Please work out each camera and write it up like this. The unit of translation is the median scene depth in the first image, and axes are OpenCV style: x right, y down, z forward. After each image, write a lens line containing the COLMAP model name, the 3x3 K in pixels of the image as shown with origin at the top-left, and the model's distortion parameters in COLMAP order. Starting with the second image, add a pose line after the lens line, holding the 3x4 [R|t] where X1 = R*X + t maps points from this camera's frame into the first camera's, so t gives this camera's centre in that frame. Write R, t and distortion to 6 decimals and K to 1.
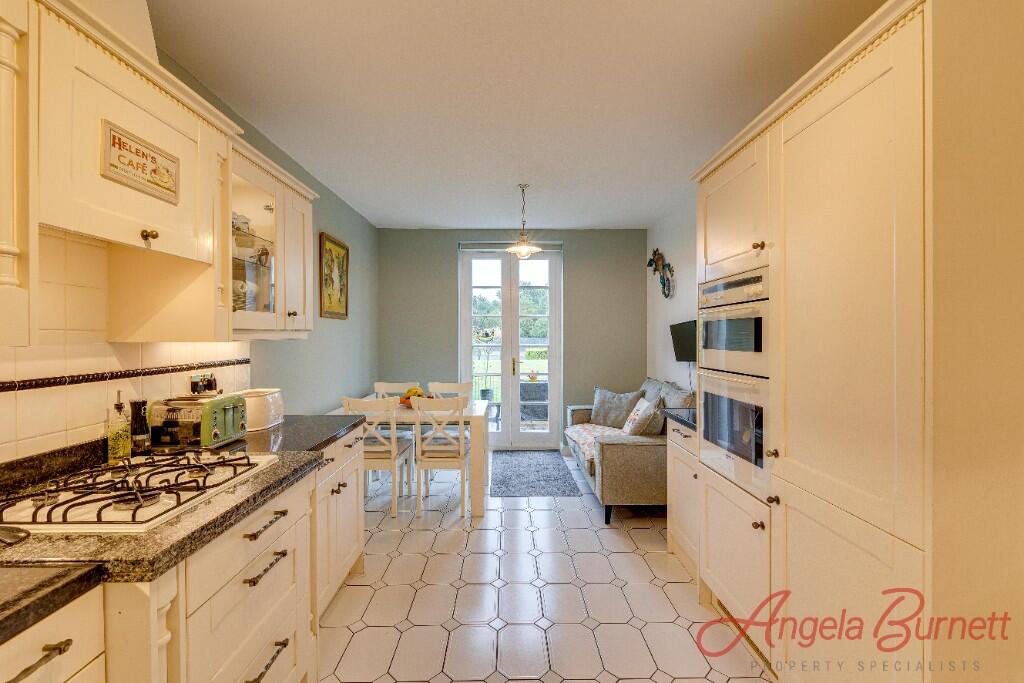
lens RADIAL K [[438.9, 0, 513.8], [0, 438.9, 335.2], [0, 0, 1]] dist [0.003248, -0.000521]
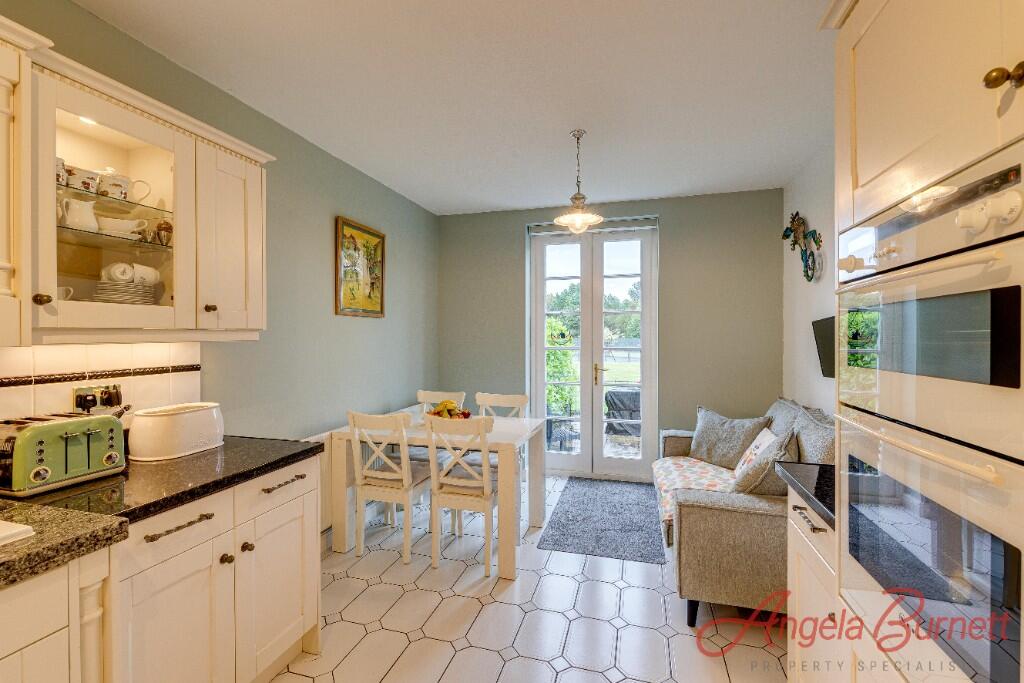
lens RADIAL K [[438.9, 0, 513.8], [0, 438.9, 335.2], [0, 0, 1]] dist [0.003248, -0.000521]
pose [[0.954684, 0.000800, -0.297620, 0.124905], [-0.001033, 0.999999, -0.000626, -0.000946], [0.297619, 0.000905, 0.954684, 0.238594]]
